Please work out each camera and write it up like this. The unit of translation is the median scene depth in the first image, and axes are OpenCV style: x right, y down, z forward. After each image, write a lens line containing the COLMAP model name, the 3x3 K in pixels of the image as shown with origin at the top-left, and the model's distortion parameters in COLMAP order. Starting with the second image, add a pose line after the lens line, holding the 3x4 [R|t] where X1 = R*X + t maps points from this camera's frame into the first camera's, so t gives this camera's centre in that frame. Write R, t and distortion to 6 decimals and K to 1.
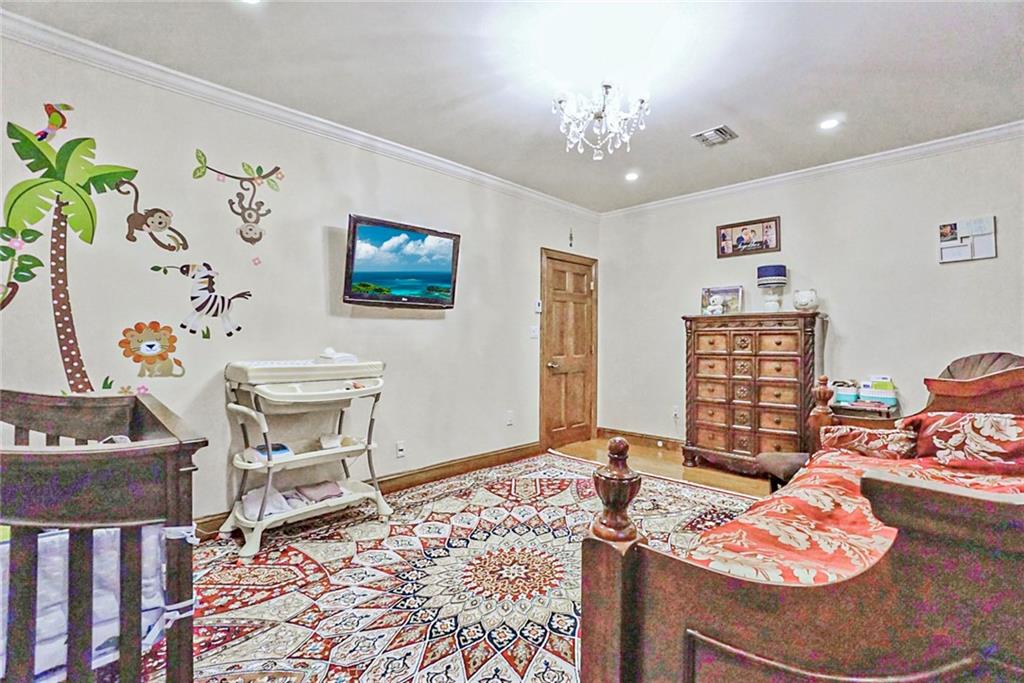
lens RADIAL K [[454.6, 0, 507.3], [0, 454.6, 338.8], [0, 0, 1]] dist [-0.065233, 0.024863]
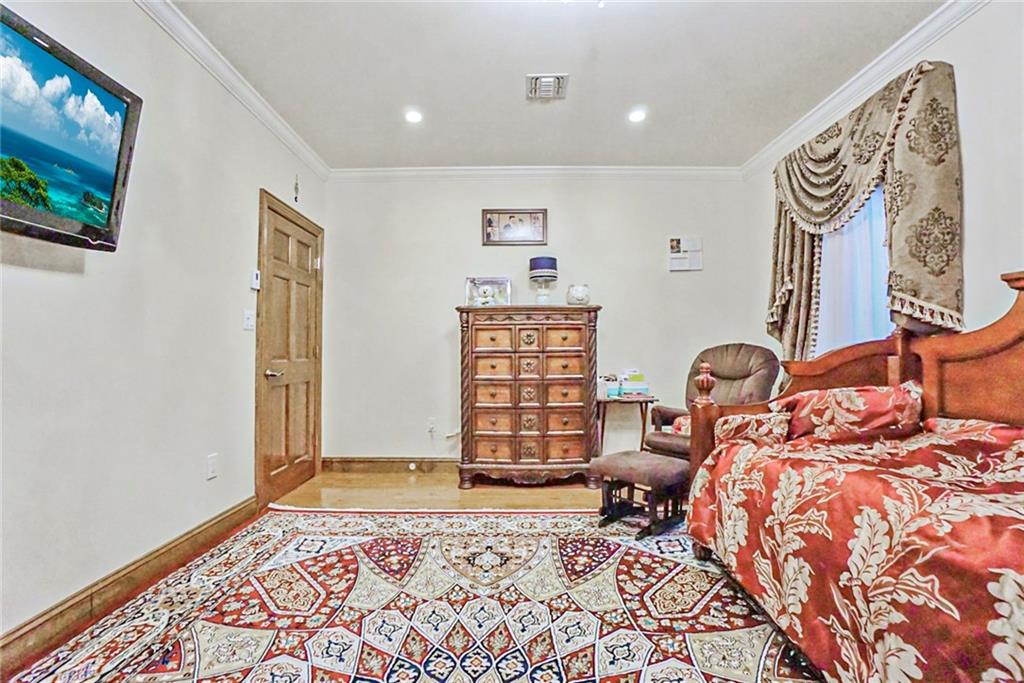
lens RADIAL K [[454.6, 0, 507.3], [0, 454.6, 338.8], [0, 0, 1]] dist [-0.065233, 0.024863]
pose [[0.705468, 0.017091, 0.708536, -0.155061], [0.003418, 0.999616, -0.027515, 0.036766], [-0.708733, 0.021832, 0.705138, 0.408283]]
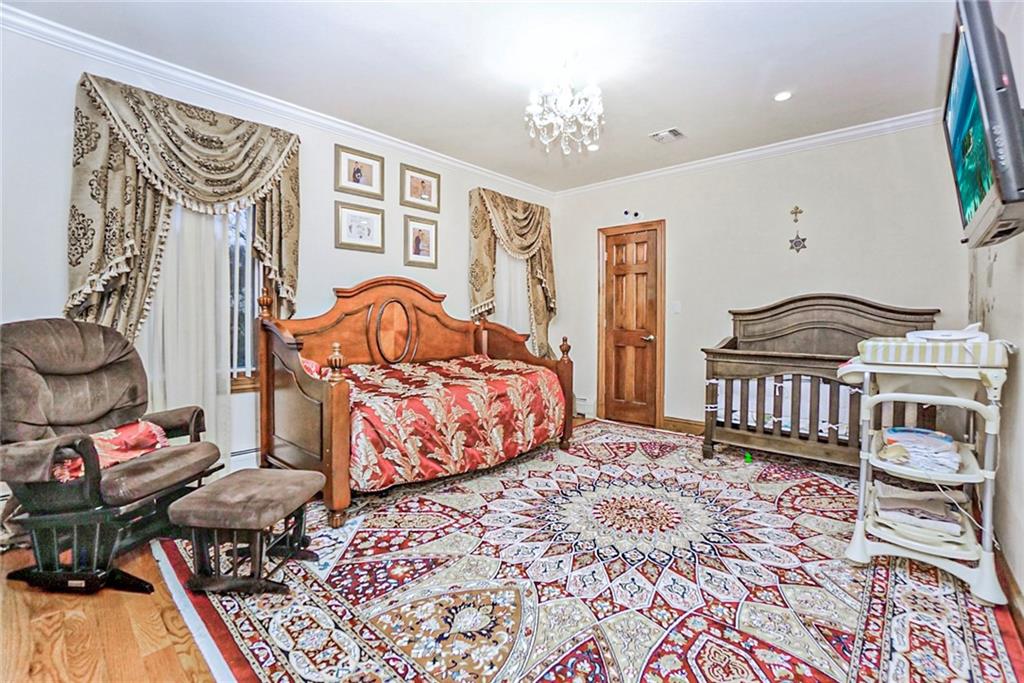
lens RADIAL K [[454.6, 0, 507.3], [0, 454.6, 338.8], [0, 0, 1]] dist [-0.065233, 0.024863]
pose [[-0.998670, -0.009589, -0.050666, 0.252029], [-0.011494, 0.999233, 0.037430, 0.018490], [0.050268, 0.037963, -0.998014, 1.304820]]
